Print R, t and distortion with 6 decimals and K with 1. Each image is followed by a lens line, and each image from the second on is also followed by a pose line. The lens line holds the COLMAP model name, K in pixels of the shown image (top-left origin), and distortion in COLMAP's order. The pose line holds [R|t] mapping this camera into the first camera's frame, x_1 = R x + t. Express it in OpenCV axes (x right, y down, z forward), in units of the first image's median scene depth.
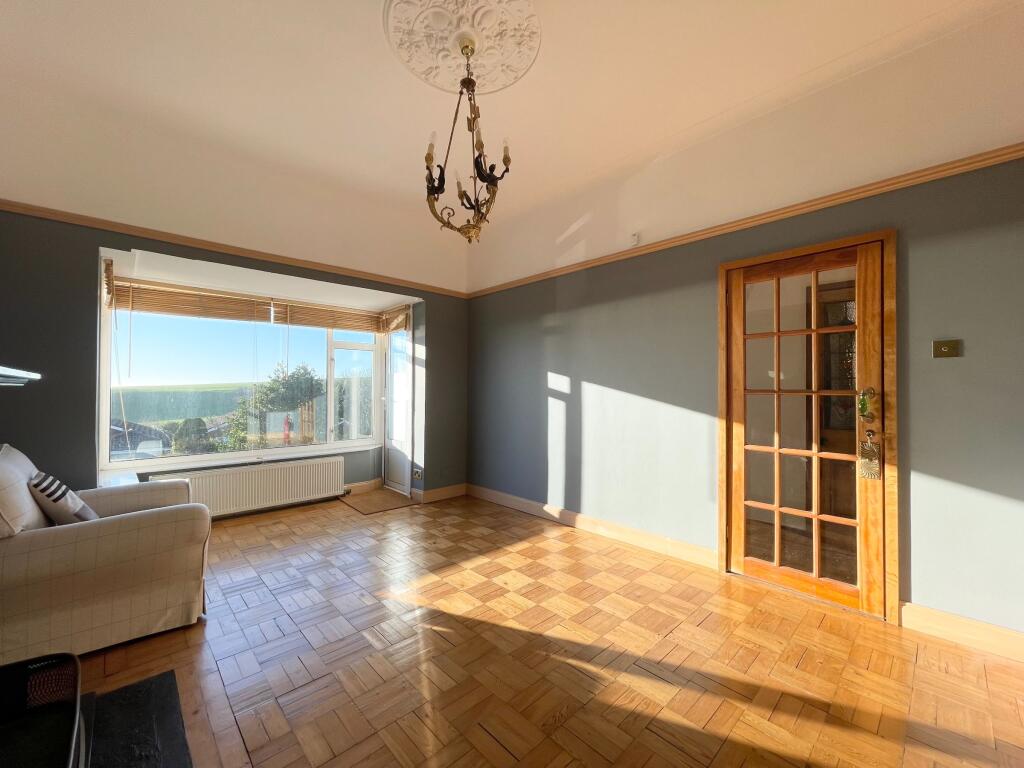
lens RADIAL K [[416.8, 0, 507.2], [0, 416.8, 384.8], [0, 0, 1]] dist [0.004193, 0.000060]
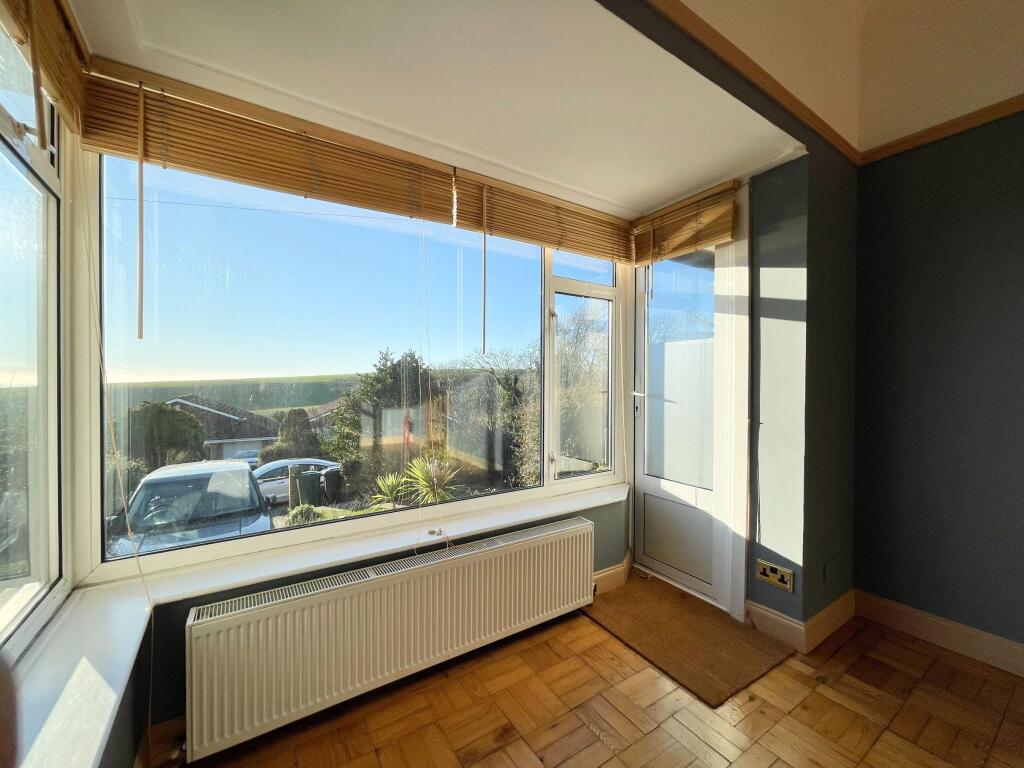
lens RADIAL K [[416.8, 0, 513.0], [0, 416.8, 383.4], [0, 0, 1]] dist [0.004193, 0.000060]
pose [[0.986253, -0.000755, -0.165241, -0.397952], [0.003760, 0.999833, 0.017872, 0.011499], [0.165200, -0.018248, 0.986091, 0.530020]]
